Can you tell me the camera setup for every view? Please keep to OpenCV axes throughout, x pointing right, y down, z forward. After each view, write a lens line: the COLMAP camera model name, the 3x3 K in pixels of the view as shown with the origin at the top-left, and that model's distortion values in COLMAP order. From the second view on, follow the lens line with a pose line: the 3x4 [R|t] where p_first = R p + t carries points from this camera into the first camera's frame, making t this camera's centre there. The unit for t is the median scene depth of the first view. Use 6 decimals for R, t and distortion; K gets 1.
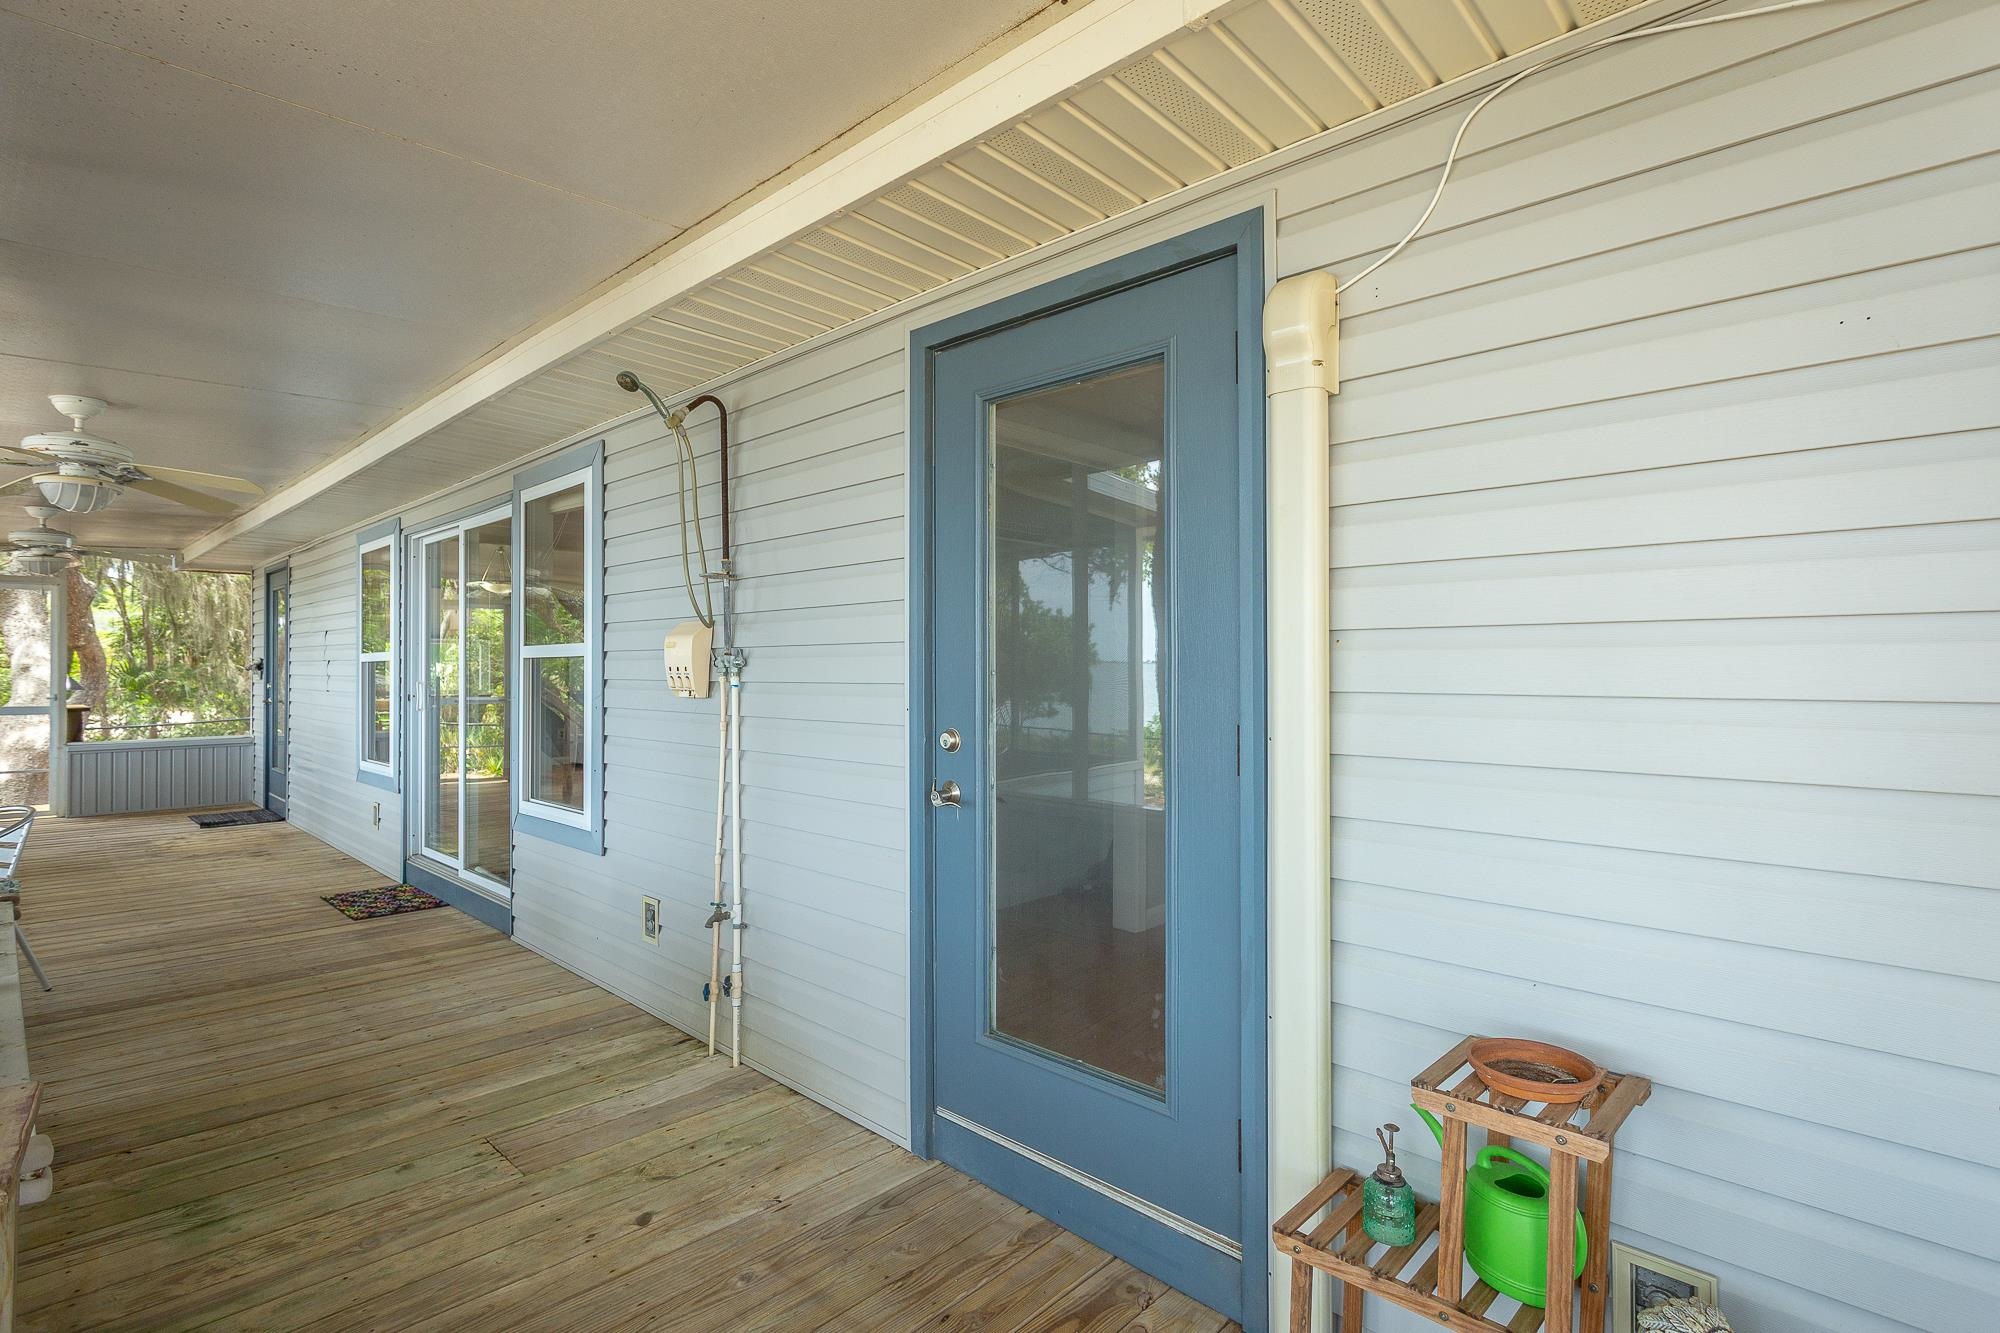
lens RADIAL K [[962.7, 0, 996.7], [0, 962.7, 667.6], [0, 0, 1]] dist [0.005818, -0.000134]
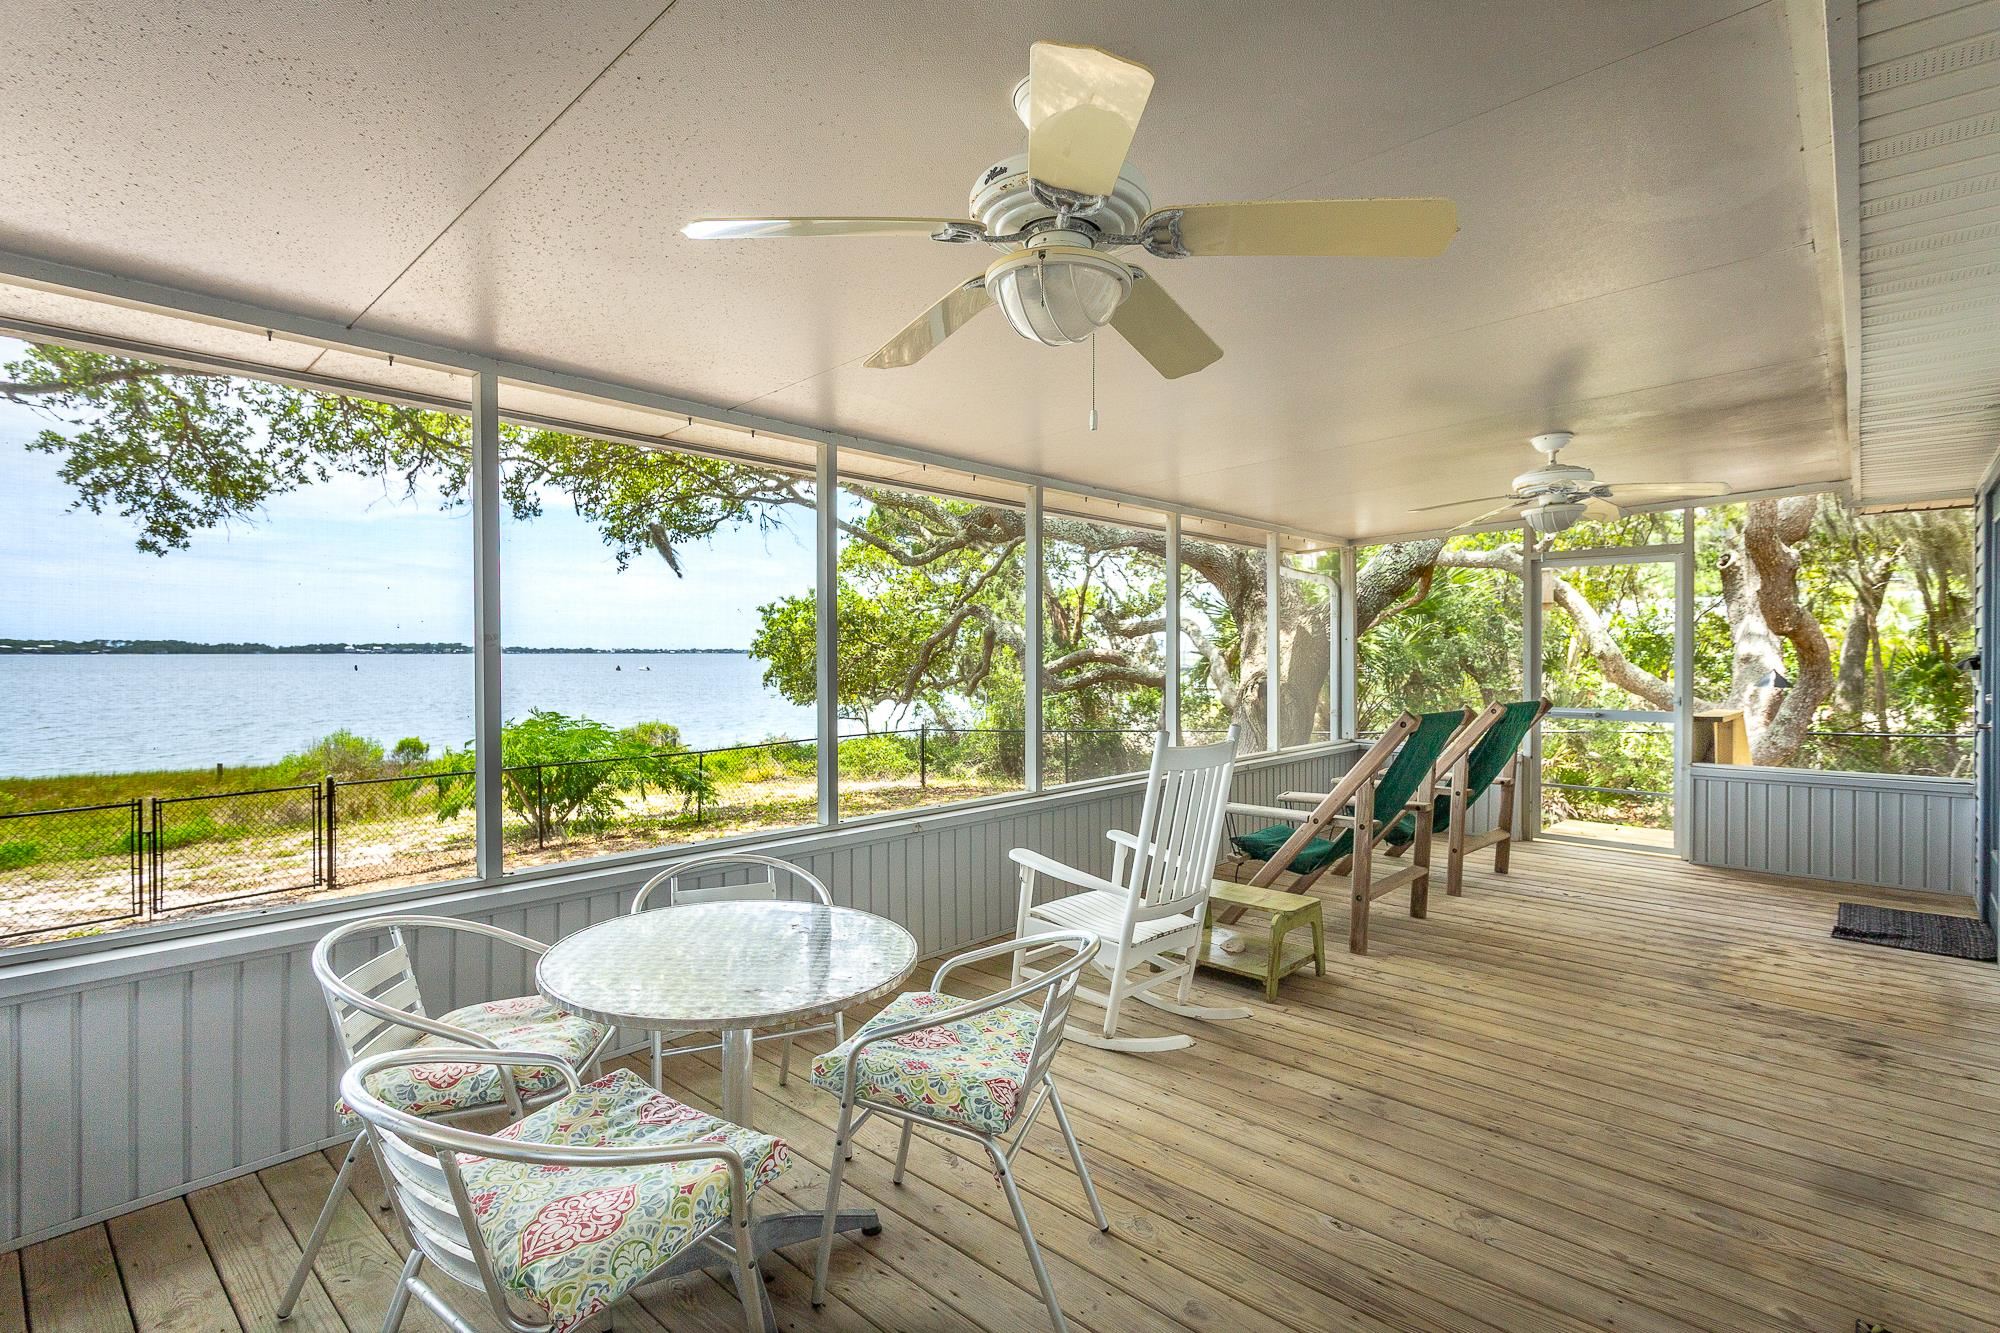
lens RADIAL K [[962.7, 0, 995.9], [0, 962.7, 660.4], [0, 0, 1]] dist [0.005818, -0.000134]
pose [[0.018736, 0.006408, -0.999804, -0.224806], [-0.000518, 0.999979, 0.006399, -0.005795], [0.999824, 0.000398, 0.018739, 0.443793]]
